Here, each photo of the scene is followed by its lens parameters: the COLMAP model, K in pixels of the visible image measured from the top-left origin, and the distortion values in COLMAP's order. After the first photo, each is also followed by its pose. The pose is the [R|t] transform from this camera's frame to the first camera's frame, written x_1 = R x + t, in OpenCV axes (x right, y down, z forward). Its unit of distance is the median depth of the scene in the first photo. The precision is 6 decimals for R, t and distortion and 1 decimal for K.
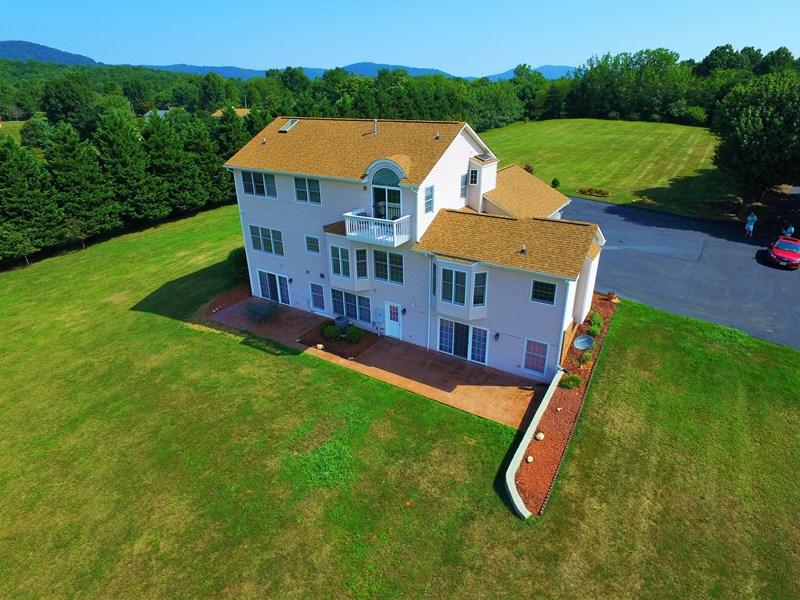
lens RADIAL K [[466.7, 0, 400.0], [0, 466.7, 300.0], [0, 0, 1]] dist [-0.001450, -0.000189]
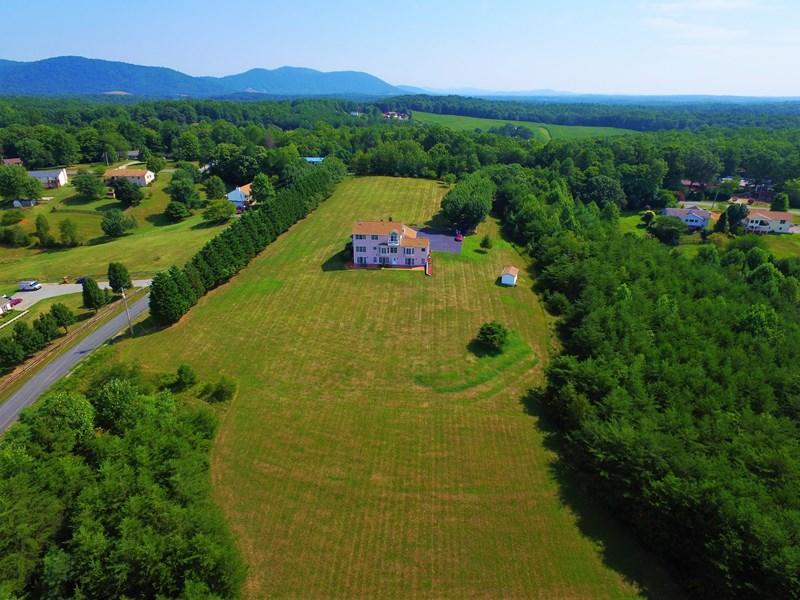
lens RADIAL K [[495.3, 0, 400.0], [0, 495.3, 300.0], [0, 0, 1]] dist [0.001469, 0.002046]
pose [[0.882644, -0.173525, 0.436840, -2.355697], [0.179505, 0.983361, 0.027926, 0.317500], [-0.434417, 0.053766, 0.899106, -3.791168]]
